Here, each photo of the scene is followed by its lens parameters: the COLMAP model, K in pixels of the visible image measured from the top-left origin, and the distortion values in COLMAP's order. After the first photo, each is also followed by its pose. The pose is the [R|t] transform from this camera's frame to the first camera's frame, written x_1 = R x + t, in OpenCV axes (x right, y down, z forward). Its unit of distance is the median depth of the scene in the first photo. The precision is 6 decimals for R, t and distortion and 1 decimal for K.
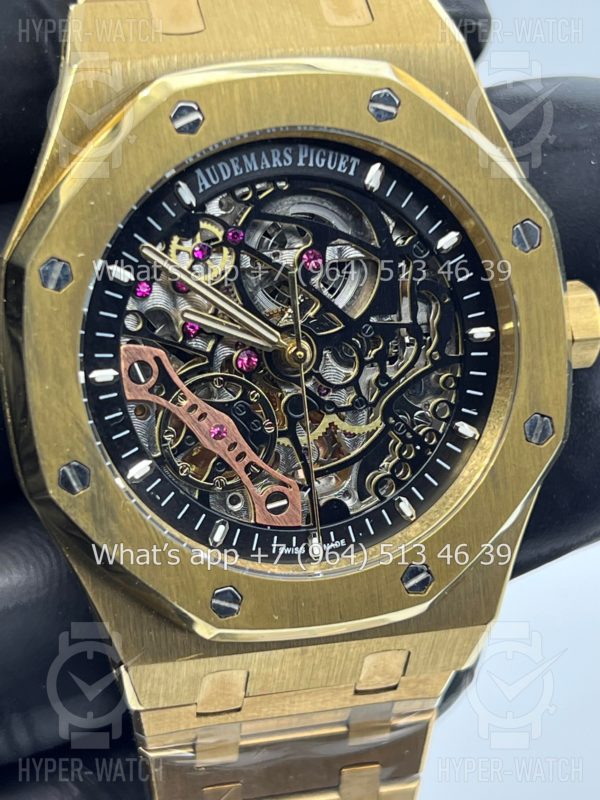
lens RADIAL K [[1881.6, 0, 292.5], [0, 1881.6, 402.9], [0, 0, 1]] dist [0.219497, 0.000000]
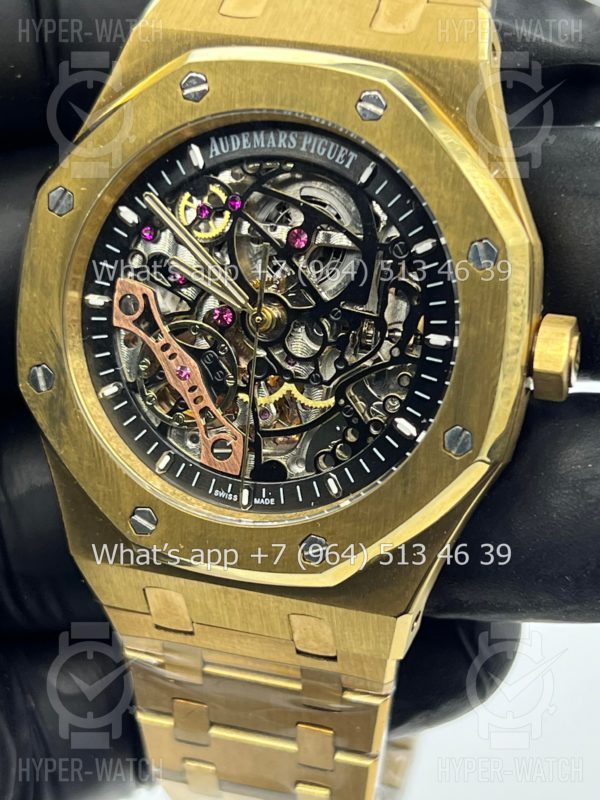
lens RADIAL K [[1881.6, 0, 296.7], [0, 1881.6, 403.7], [0, 0, 1]] dist [0.219497, 0.000000]
pose [[0.859383, 0.224436, -0.459444, 0.531443], [-0.235950, 0.971202, 0.033086, -0.019404], [0.453639, 0.079972, 0.887590, 0.046471]]
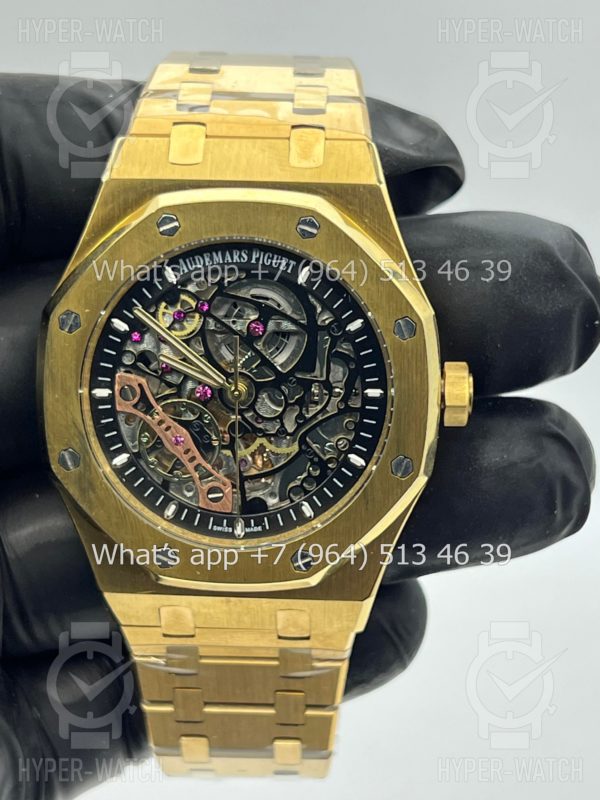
lens RADIAL K [[1881.6, 0, 297.8], [0, 1881.6, 402.4], [0, 0, 1]] dist [0.219497, 0.000000]
pose [[0.960131, 0.118186, -0.253337, 0.409882], [-0.115030, 0.992987, 0.027289, -0.063209], [0.254786, 0.002941, 0.966993, -0.370419]]
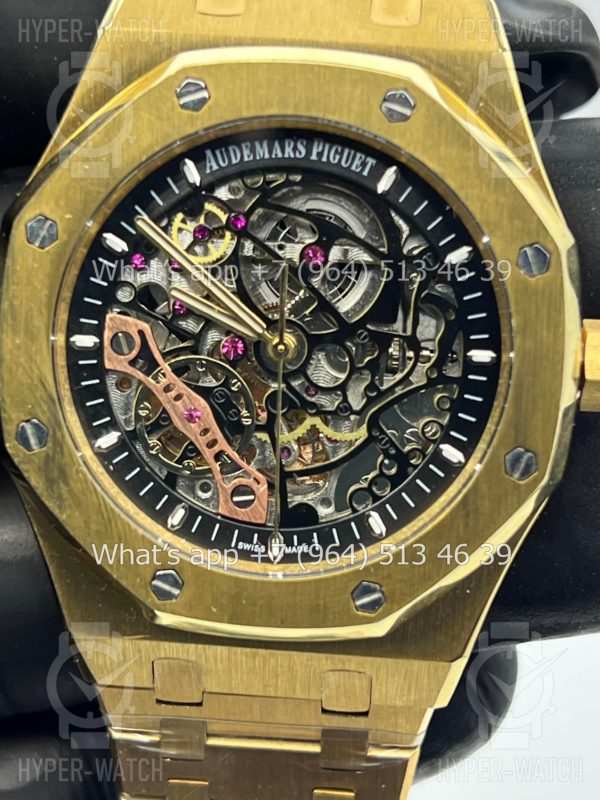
lens RADIAL K [[1881.6, 0, 298.0], [0, 1881.6, 399.8], [0, 0, 1]] dist [0.219497, 0.000000]
pose [[0.957065, 0.144940, -0.251037, 0.260609], [-0.154708, 0.987767, -0.019514, 0.018260], [0.245138, 0.057513, 0.967781, 0.055264]]
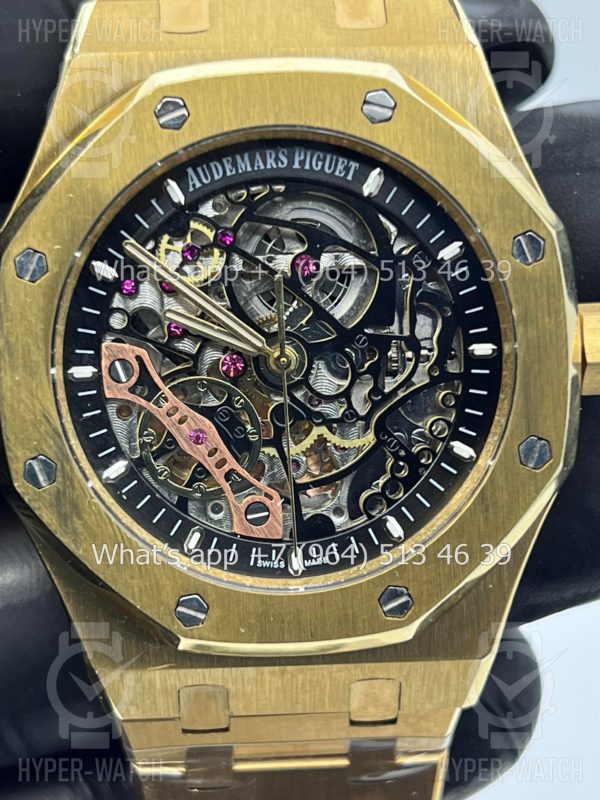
lens RADIAL K [[1881.6, 0, 286.2], [0, 1881.6, 406.0], [0, 0, 1]] dist [0.219497, 0.000000]
pose [[0.980363, 0.047852, -0.191309, 0.191217], [-0.057047, 0.997452, -0.042848, 0.038977], [0.188771, 0.052920, 0.980594, 0.049231]]
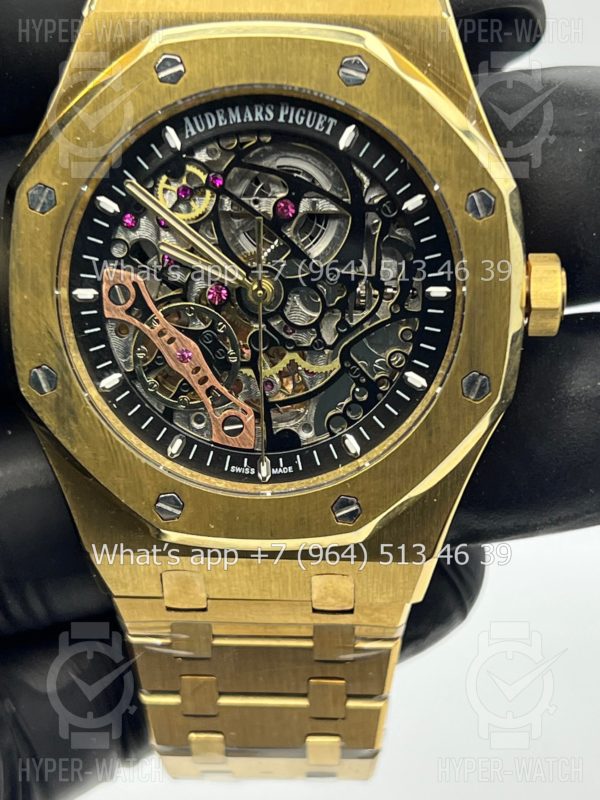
lens RADIAL K [[1881.6, 0, 300.1], [0, 1881.6, 425.8], [0, 0, 1]] dist [0.219497, 0.000000]
pose [[0.961137, 0.116730, -0.250180, 0.309729], [-0.110320, 0.993109, 0.039544, 0.005026], [0.253072, -0.010408, 0.967391, -0.061388]]
